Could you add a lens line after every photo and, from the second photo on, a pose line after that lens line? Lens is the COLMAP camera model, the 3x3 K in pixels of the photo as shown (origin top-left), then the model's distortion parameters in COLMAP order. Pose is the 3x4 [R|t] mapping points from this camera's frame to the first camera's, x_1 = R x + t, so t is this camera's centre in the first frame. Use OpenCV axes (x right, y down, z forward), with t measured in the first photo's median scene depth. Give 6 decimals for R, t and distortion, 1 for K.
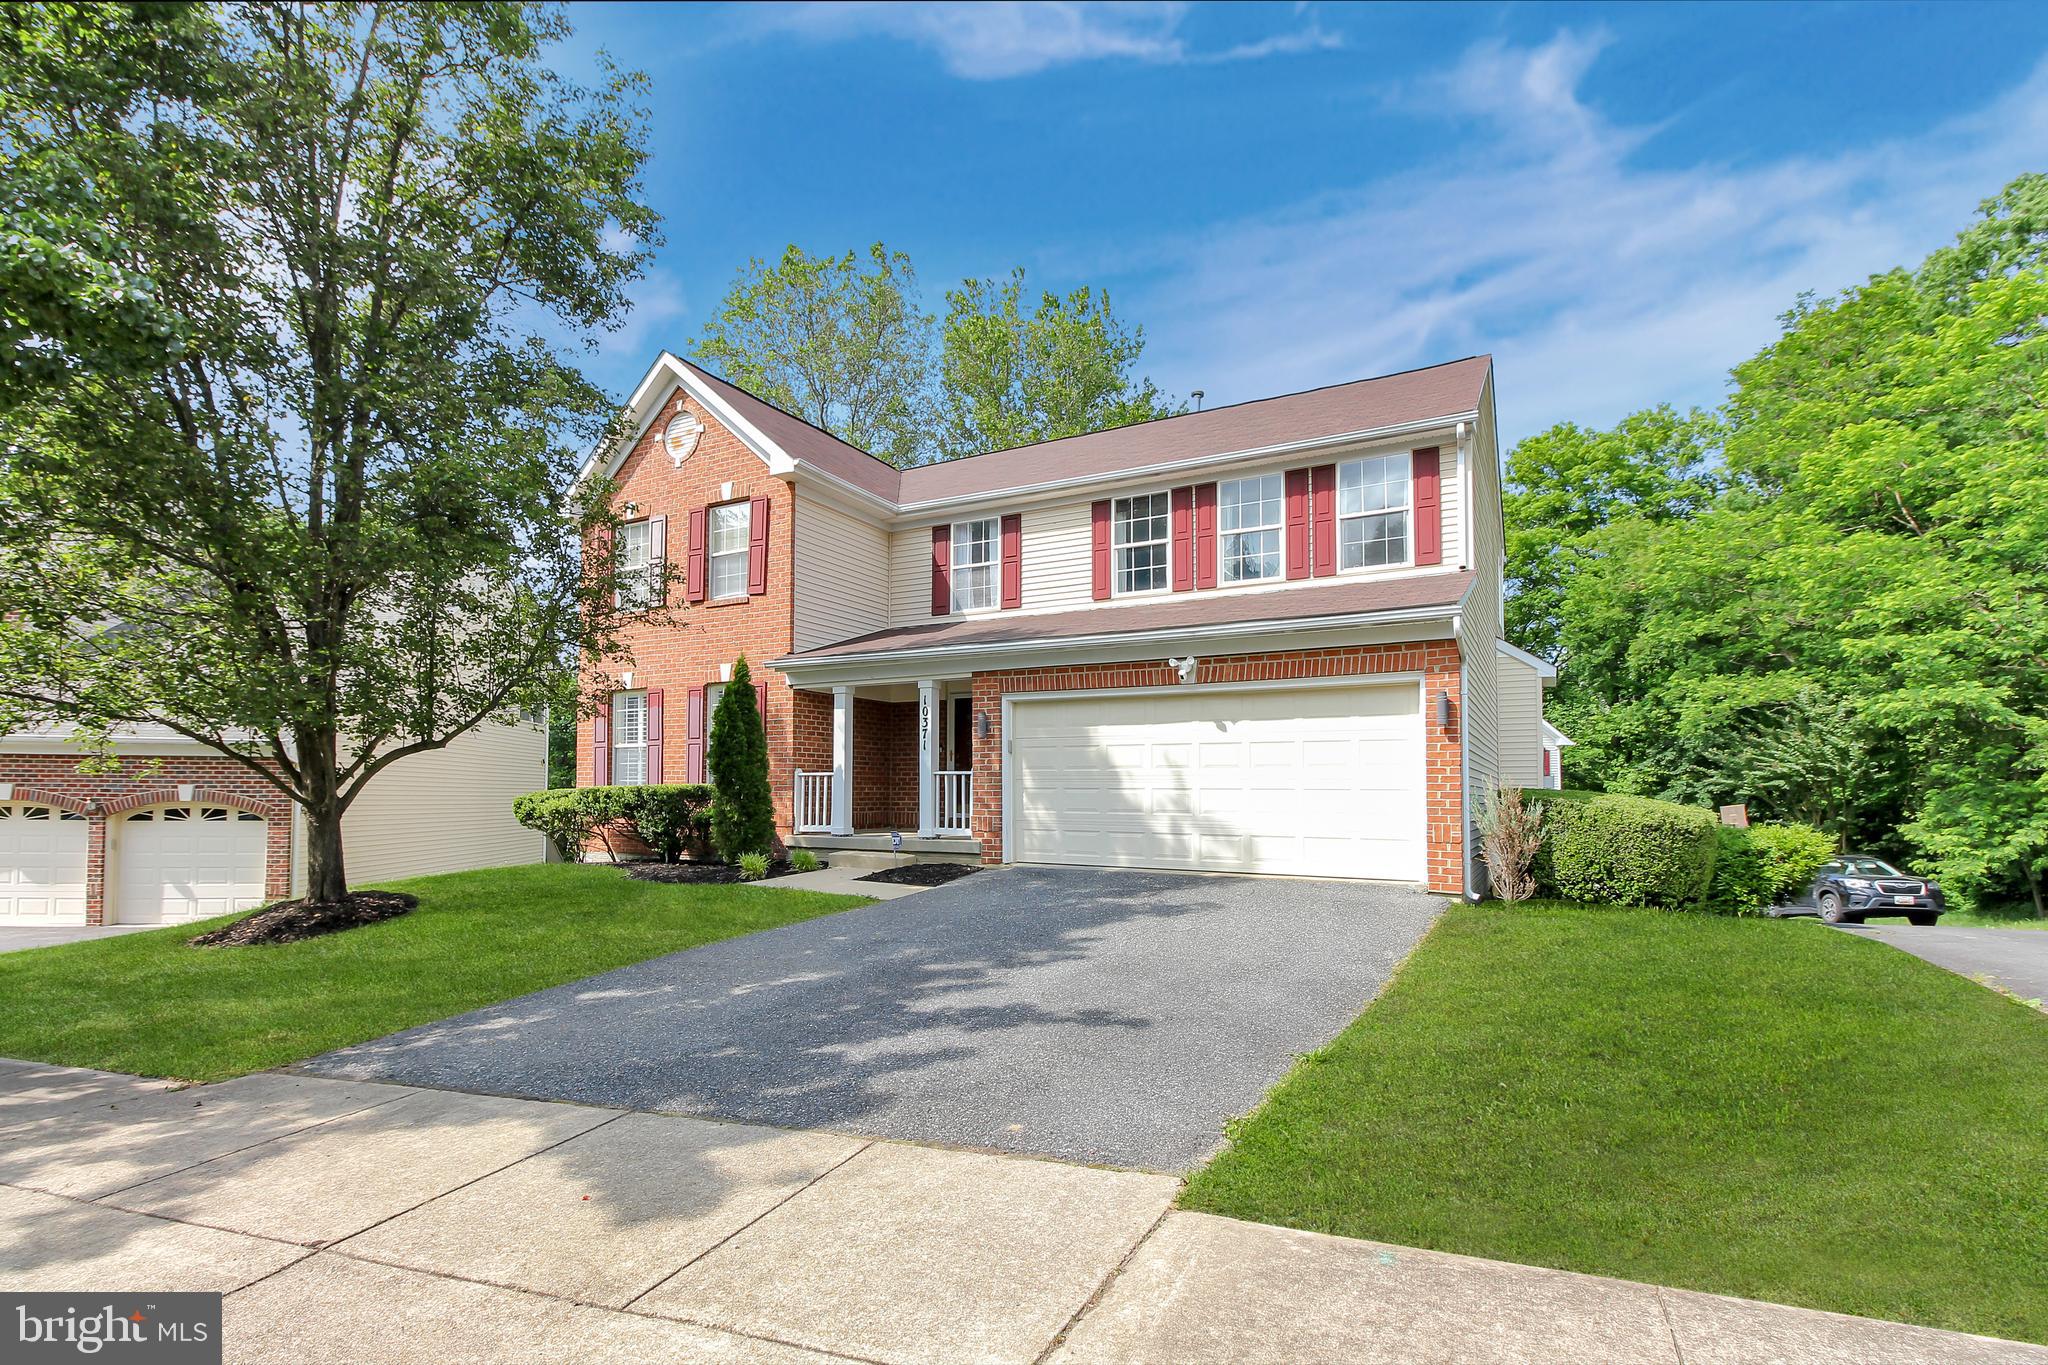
lens RADIAL K [[953.4, 0, 1018.9], [0, 953.4, 698.5], [0, 0, 1]] dist [0.002539, -0.000447]
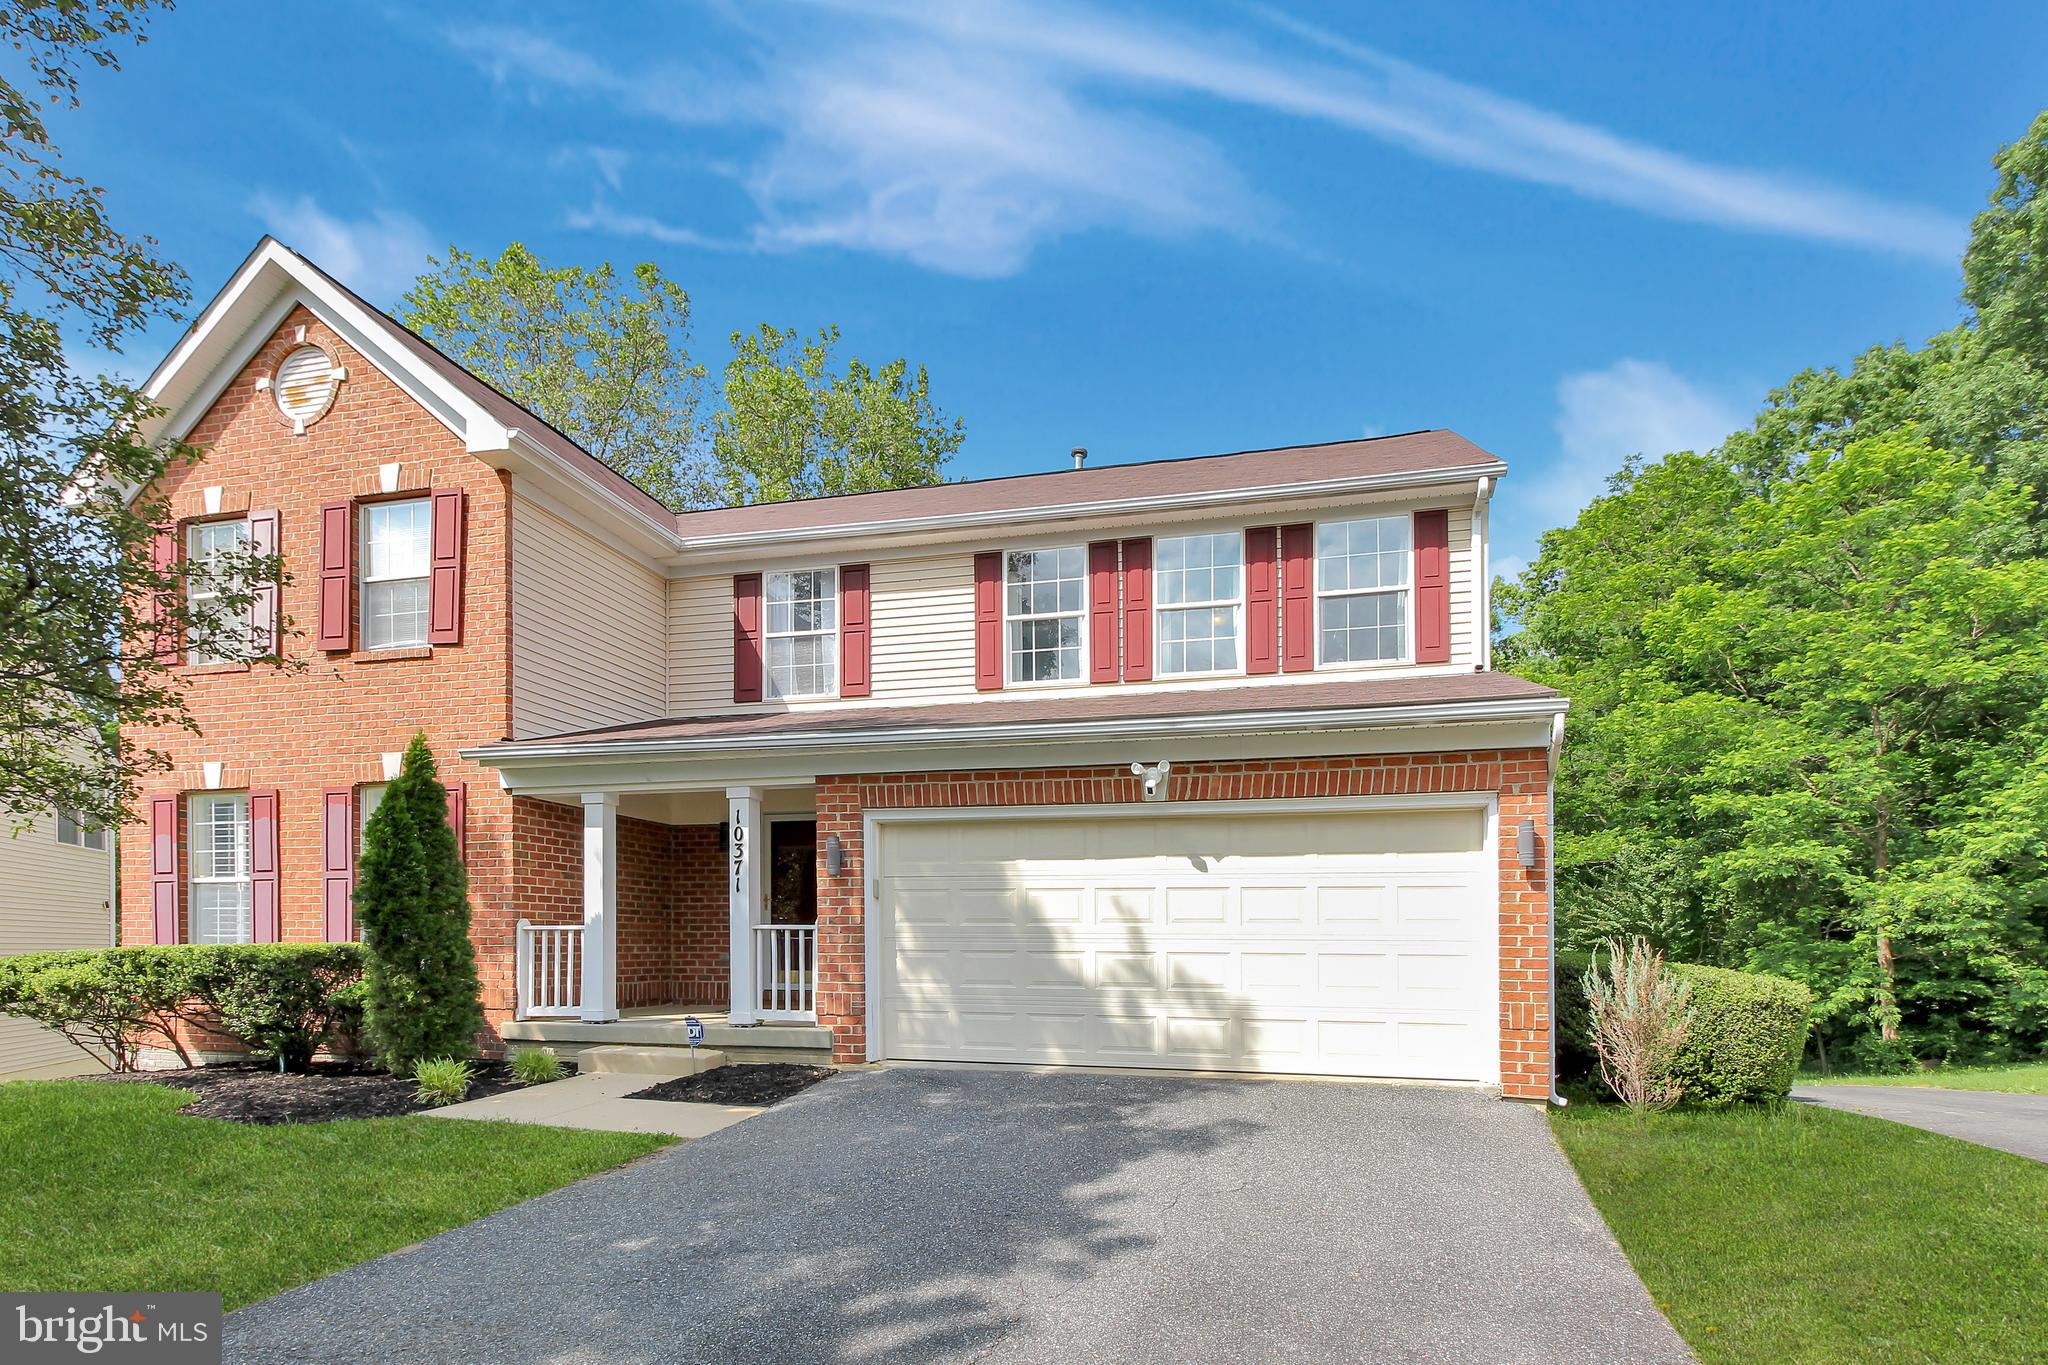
lens RADIAL K [[933.7, 0, 1050.6], [0, 933.7, 923.5], [0, 0, 1]] dist [0.003869, 0.000022]
pose [[0.958575, 0.006570, 0.284763, -0.071512], [-0.028363, 0.996967, 0.072475, 0.021239], [-0.283423, -0.077549, 0.955854, 0.302498]]
